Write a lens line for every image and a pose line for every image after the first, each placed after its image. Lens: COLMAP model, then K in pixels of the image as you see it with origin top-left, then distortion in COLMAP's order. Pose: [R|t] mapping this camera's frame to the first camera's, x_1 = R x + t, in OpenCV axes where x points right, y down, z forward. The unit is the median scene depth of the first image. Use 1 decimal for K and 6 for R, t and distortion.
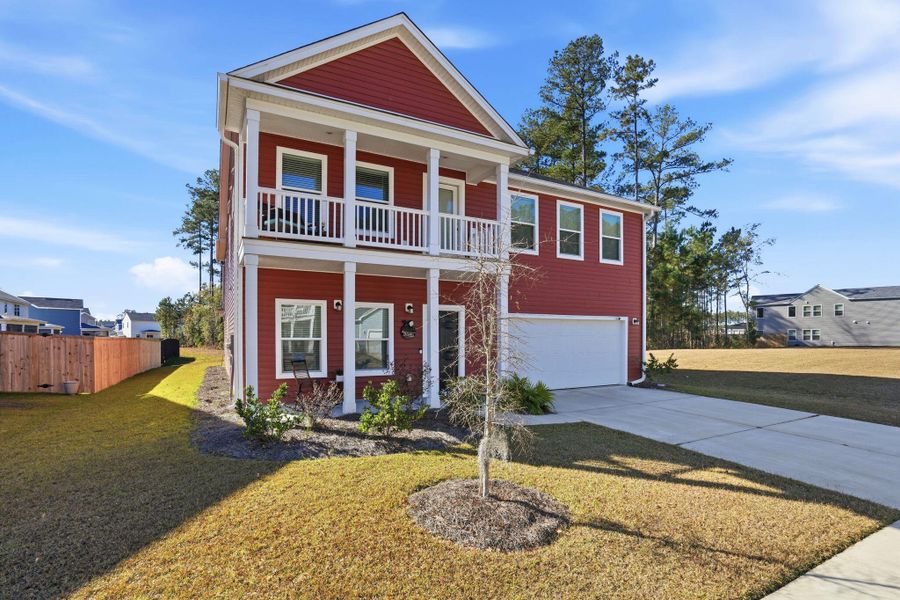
lens RADIAL K [[442.1, 0, 448.9], [0, 442.1, 342.3], [0, 0, 1]] dist [-0.071189, 0.030526]
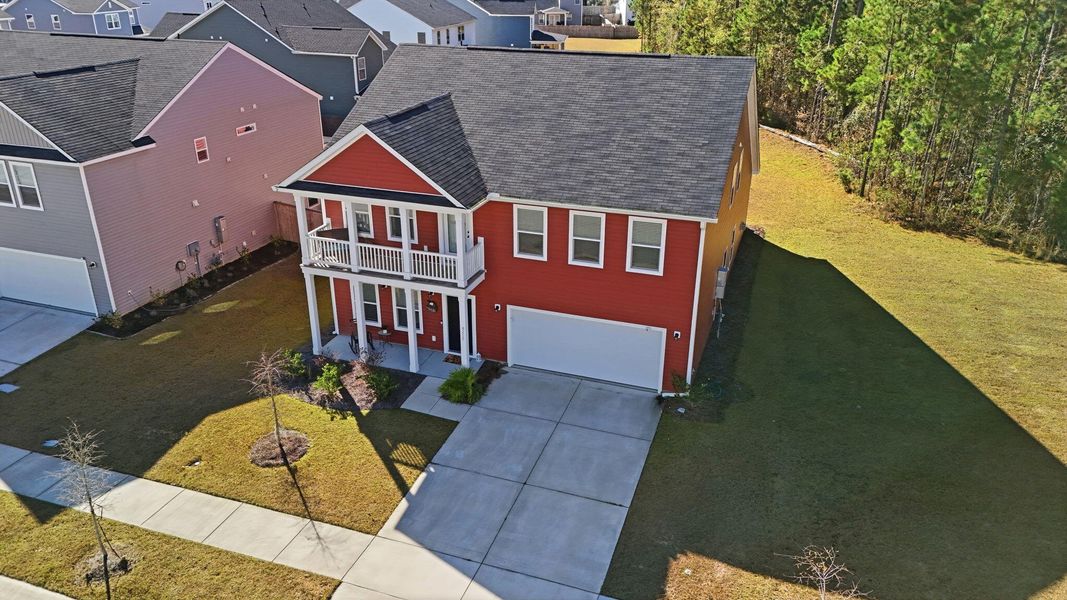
lens RADIAL K [[777.1, 0, 528.8], [0, 777.1, 298.1], [0, 0, 1]] dist [0.071998, -0.001534]
pose [[0.667850, 0.297165, -0.682399, 1.435122], [-0.004093, 0.918292, 0.395884, -0.831385], [0.744284, -0.261598, 0.614498, -0.207742]]
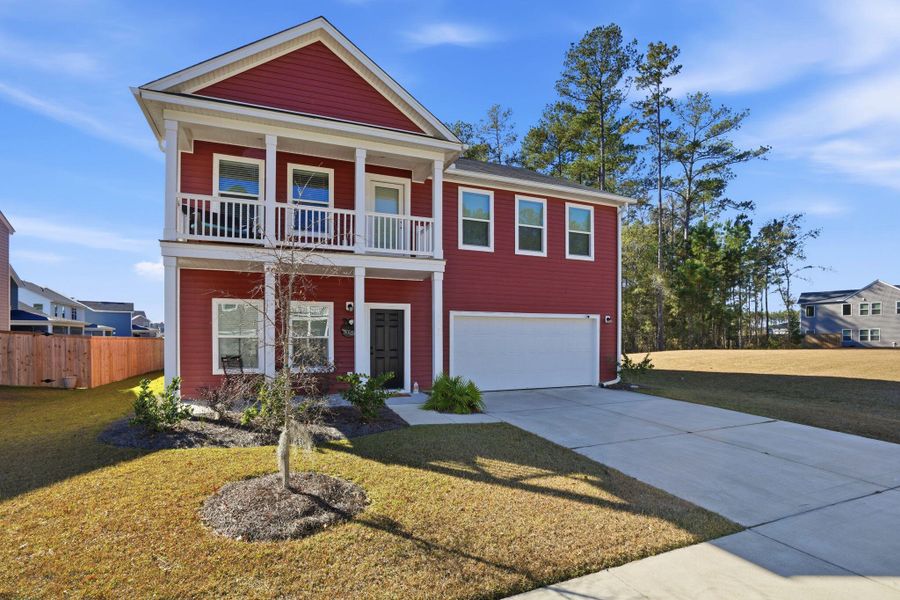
lens RADIAL K [[440.4, 0, 447.4], [0, 440.4, 341.9], [0, 0, 1]] dist [-0.041754, 0.001640]
pose [[0.994440, 0.000295, -0.105308, 0.197350], [-0.000724, 0.999992, -0.004037, 0.005992], [0.105306, 0.004091, 0.994431, 0.013136]]
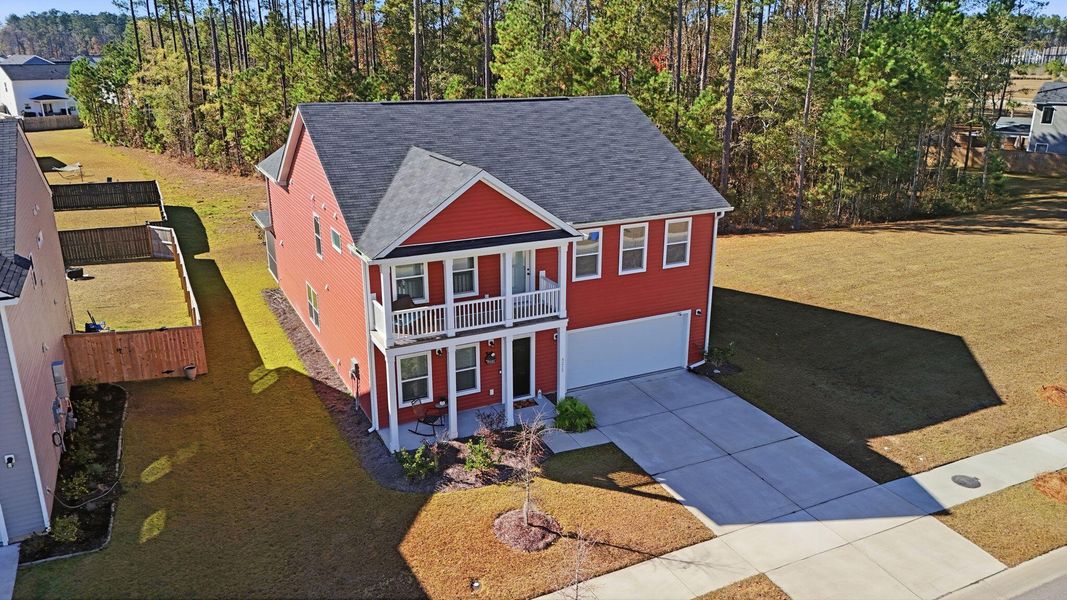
lens RADIAL K [[777.1, 0, 528.8], [0, 777.1, 298.1], [0, 0, 1]] dist [0.071998, -0.001534]
pose [[0.999407, 0.008599, -0.033346, 0.079206], [0.001739, 0.954480, 0.298270, -0.729878], [0.034393, -0.298151, 0.953899, -0.937786]]
